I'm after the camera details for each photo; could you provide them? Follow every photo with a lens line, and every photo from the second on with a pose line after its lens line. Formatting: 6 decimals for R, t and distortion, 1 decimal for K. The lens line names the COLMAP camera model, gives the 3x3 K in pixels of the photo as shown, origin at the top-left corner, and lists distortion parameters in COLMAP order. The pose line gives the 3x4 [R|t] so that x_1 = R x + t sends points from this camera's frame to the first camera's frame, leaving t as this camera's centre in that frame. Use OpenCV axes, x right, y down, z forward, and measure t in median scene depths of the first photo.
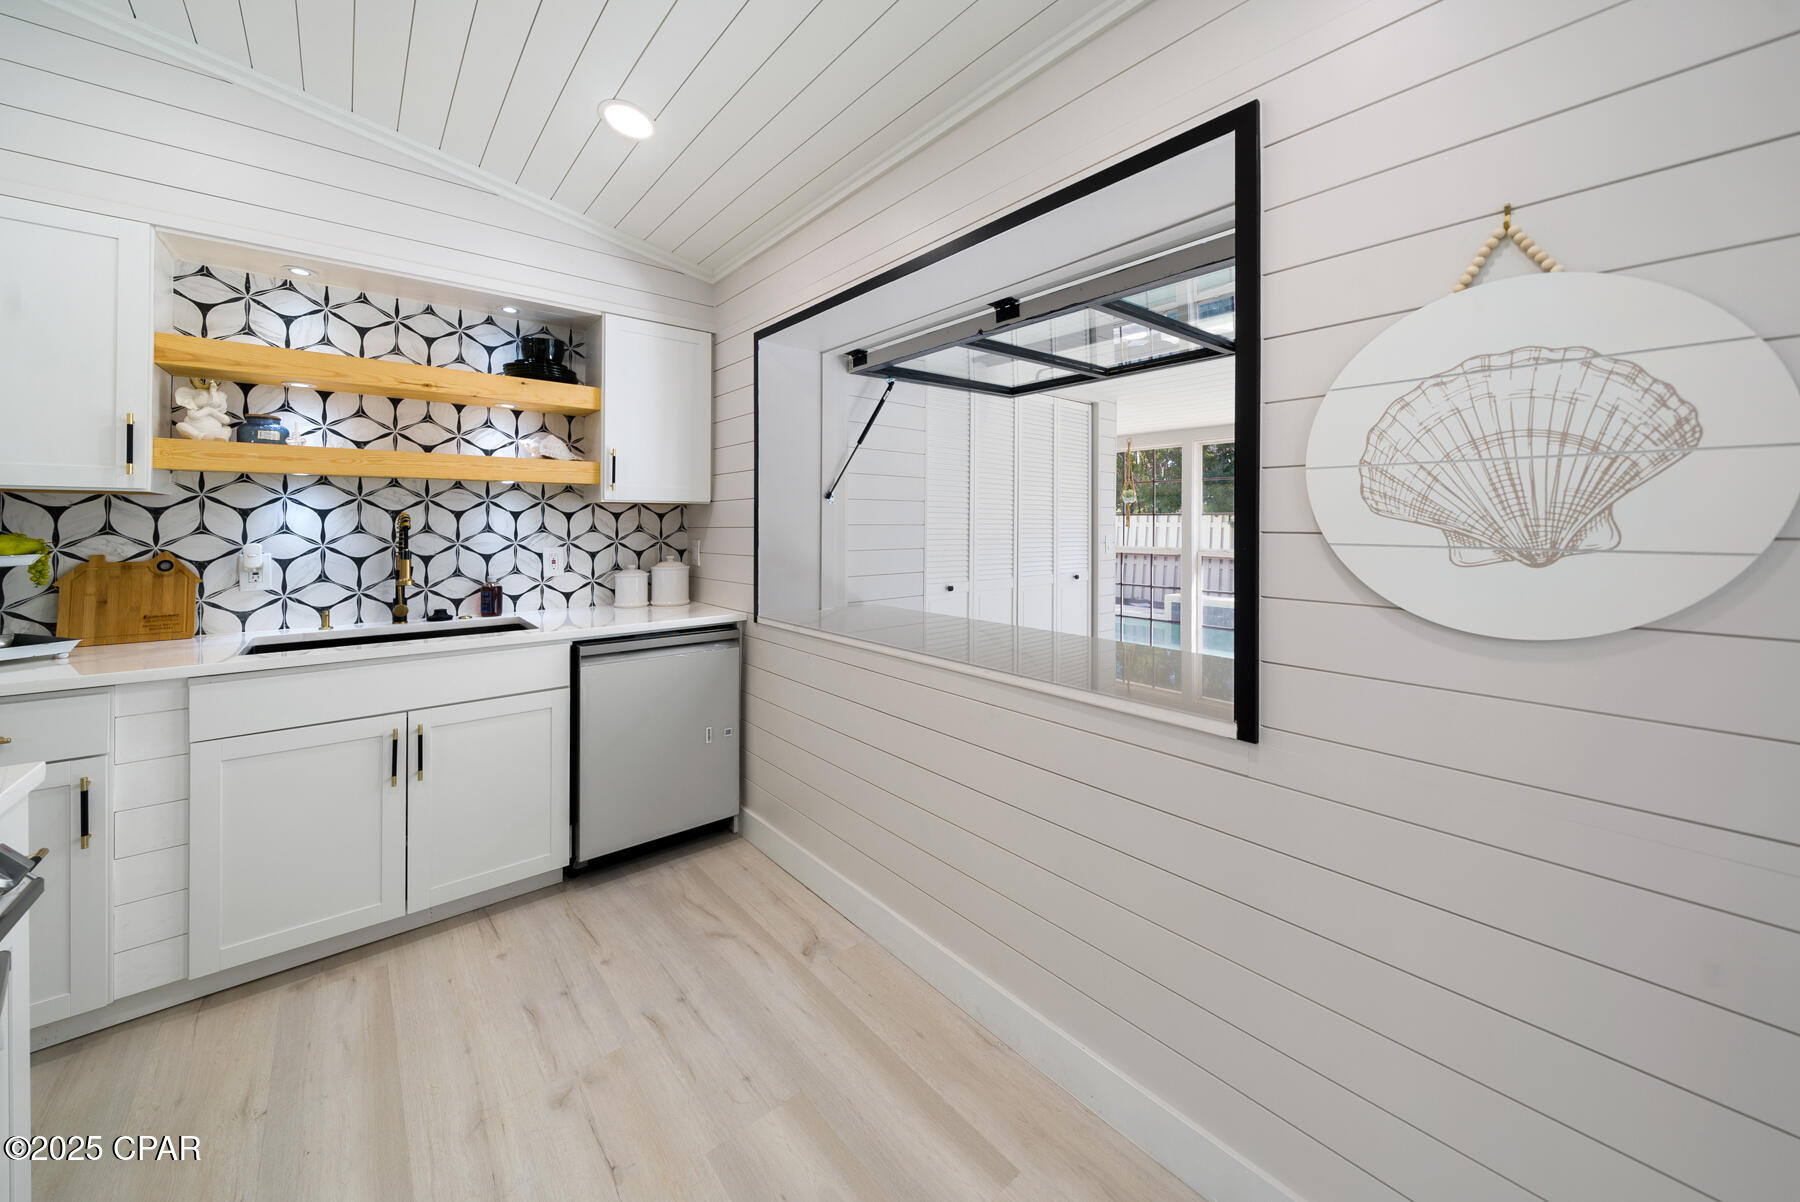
lens RADIAL K [[651.5, 0, 905.0], [0, 651.5, 513.8], [0, 0, 1]] dist [-0.009123, -0.000041]
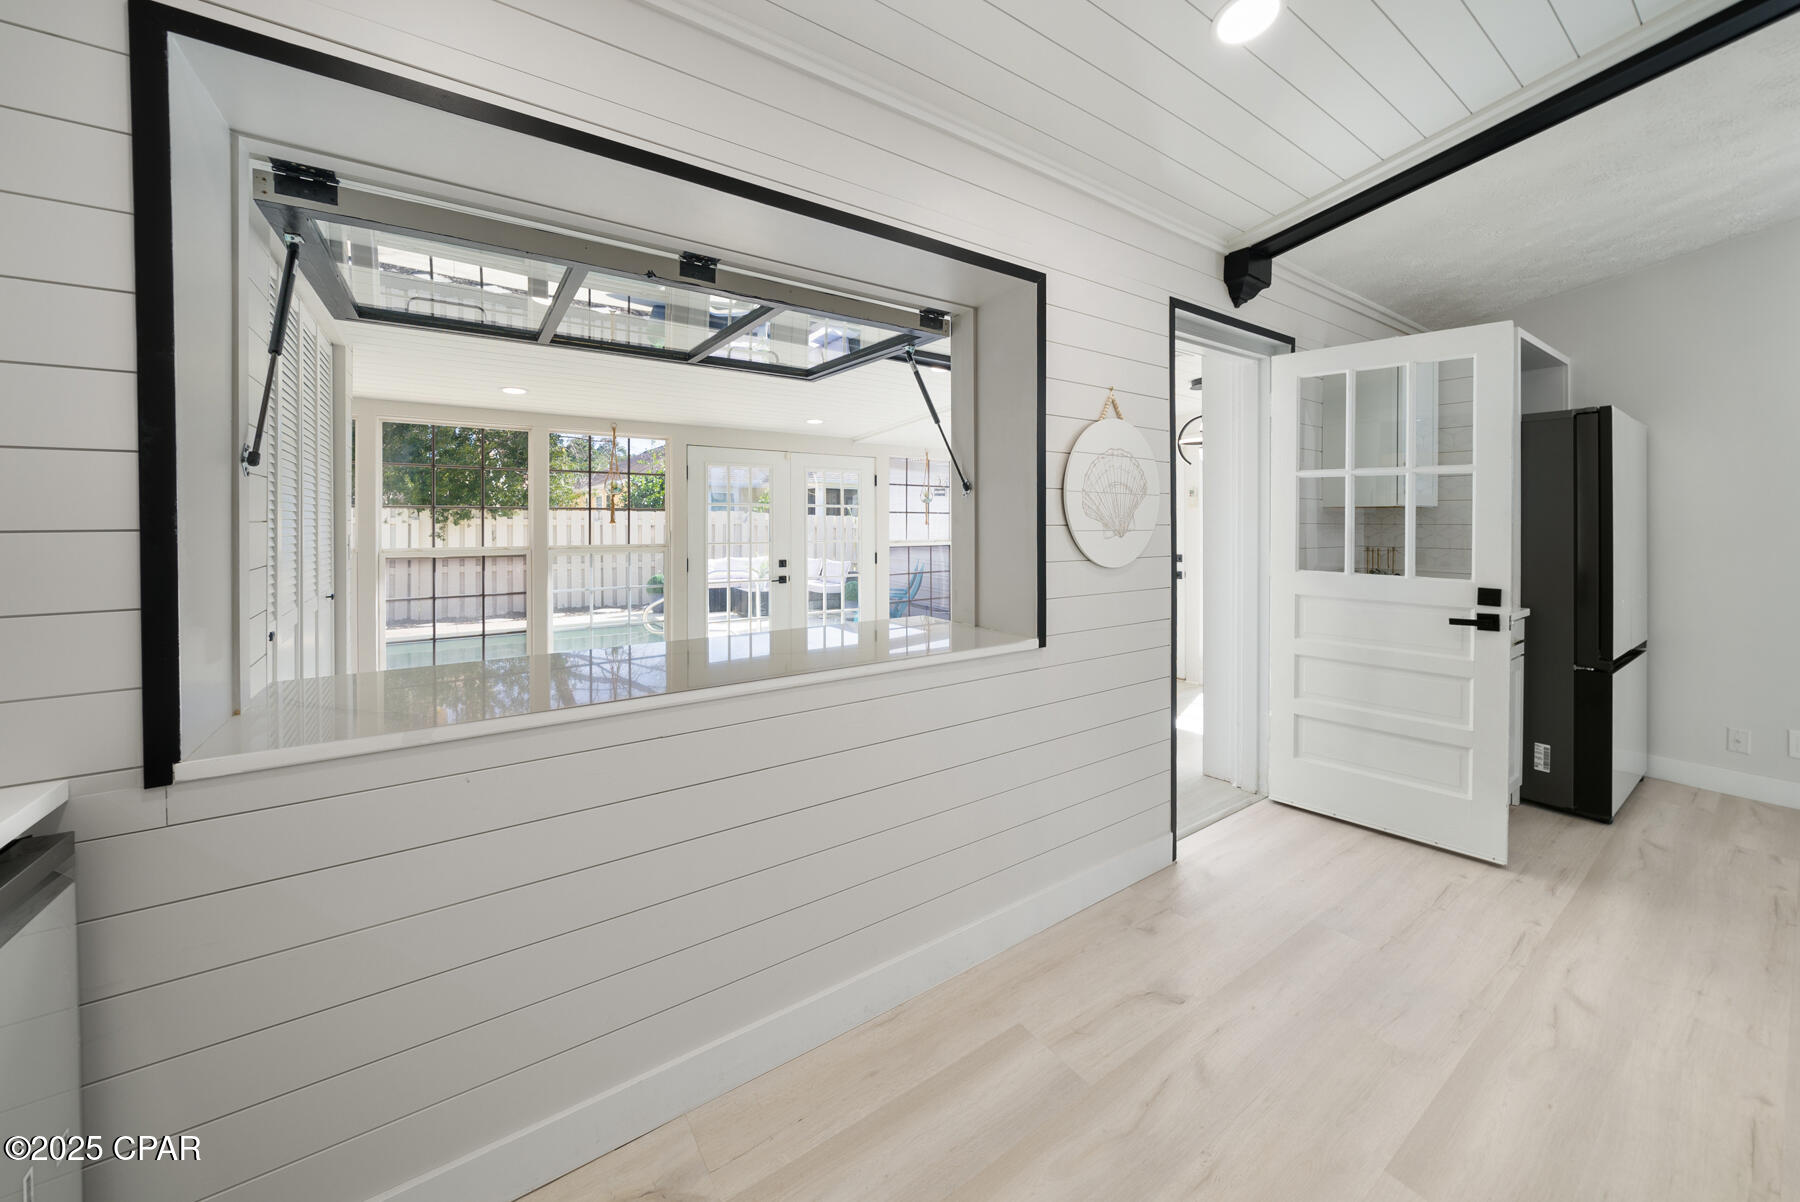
lens RADIAL K [[651.5, 0, 907.9], [0, 651.5, 515.7], [0, 0, 1]] dist [-0.009123, -0.000041]
pose [[0.101109, 0.005691, 0.994859, -0.722618], [-0.015505, 0.999871, -0.004144, 0.009523], [-0.994755, -0.015007, 0.101184, 0.702326]]
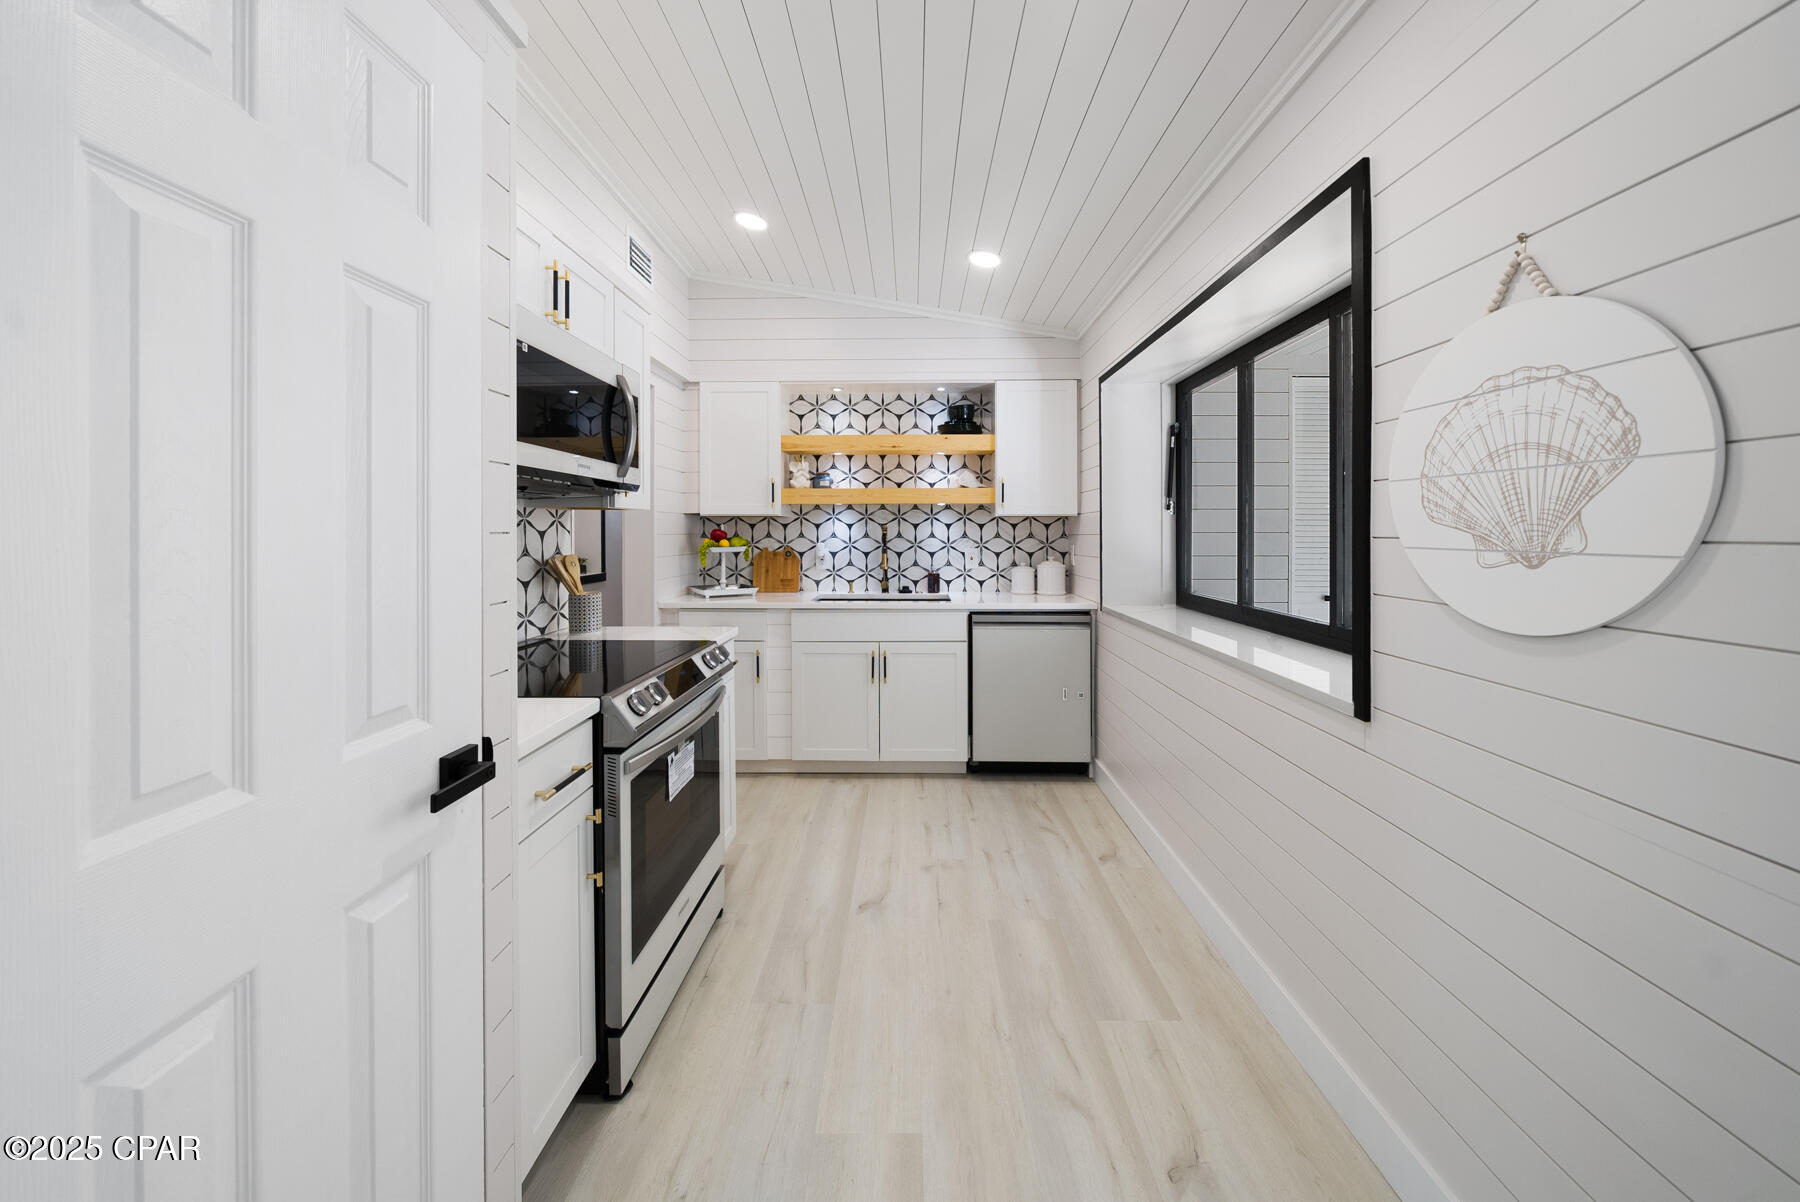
lens RADIAL K [[651.5, 0, 906.4], [0, 651.5, 524.7], [0, 0, 1]] dist [-0.009123, -0.000041]
pose [[0.751147, -0.008826, -0.660076, 0.406013], [0.010671, 0.999942, -0.001227, -0.000619], [0.660049, -0.006122, 0.751198, -0.232541]]
